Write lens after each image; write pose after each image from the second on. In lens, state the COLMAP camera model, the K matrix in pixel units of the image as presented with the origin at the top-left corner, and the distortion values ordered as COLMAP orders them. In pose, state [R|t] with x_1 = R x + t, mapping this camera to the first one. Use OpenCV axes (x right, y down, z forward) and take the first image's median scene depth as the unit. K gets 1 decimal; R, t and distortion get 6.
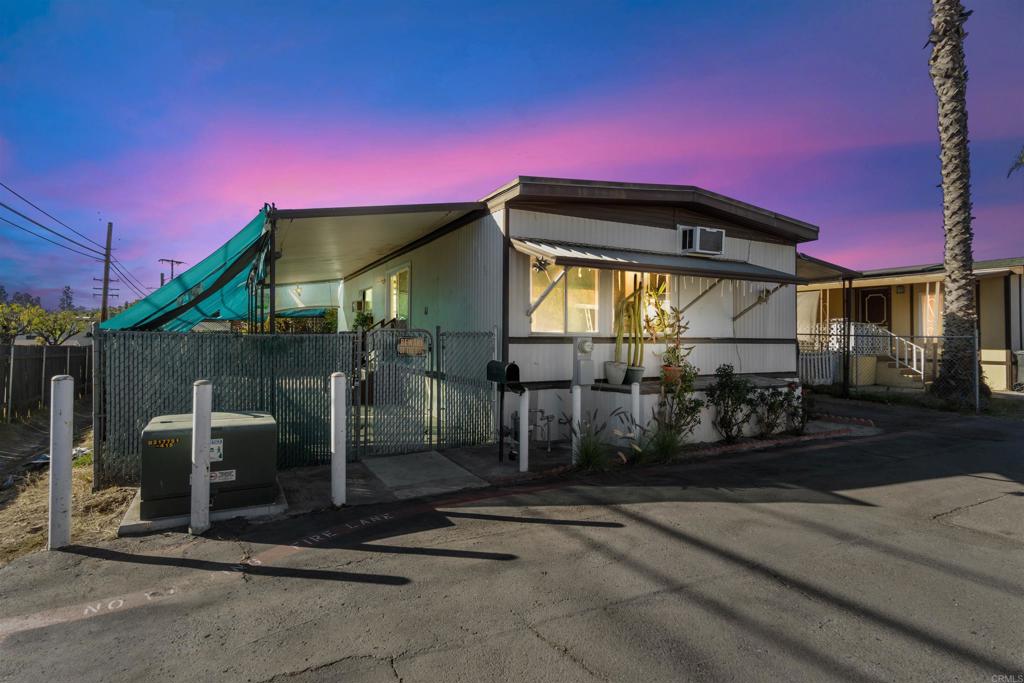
lens RADIAL K [[519.6, 0, 512.0], [0, 519.6, 341.5], [0, 0, 1]] dist [-0.000525, -0.000033]
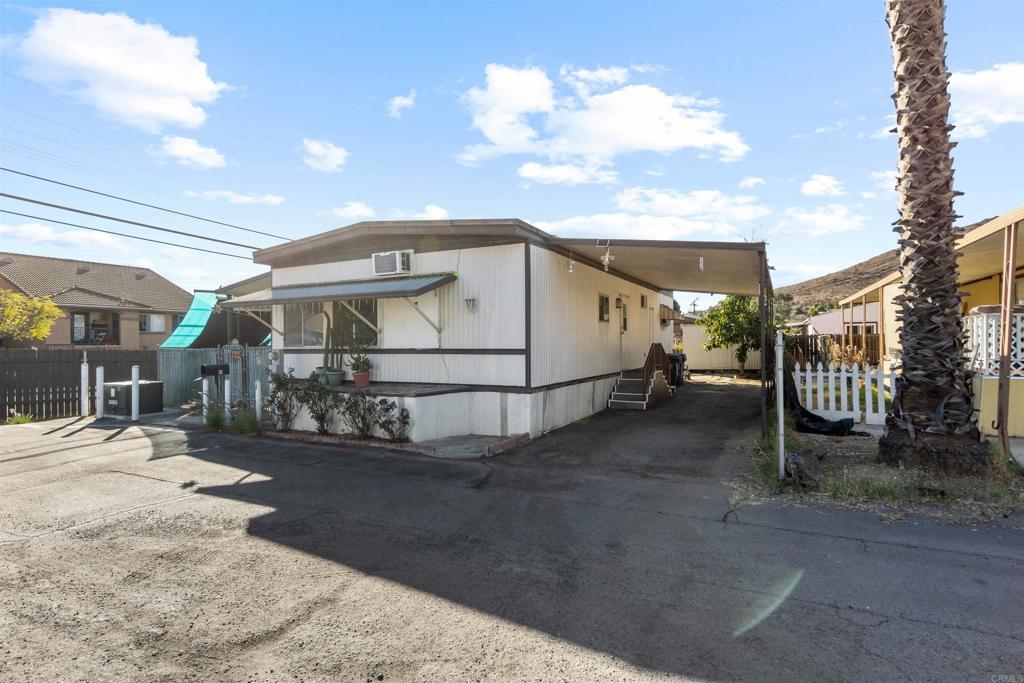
lens RADIAL K [[519.6, 0, 512.0], [0, 519.6, 341.5], [0, 0, 1]] dist [-0.000525, -0.000033]
pose [[0.560556, -0.011631, -0.828035, 1.533482], [0.003201, 0.999924, -0.011878, -0.009540], [0.828111, 0.004007, 0.560550, 0.616345]]
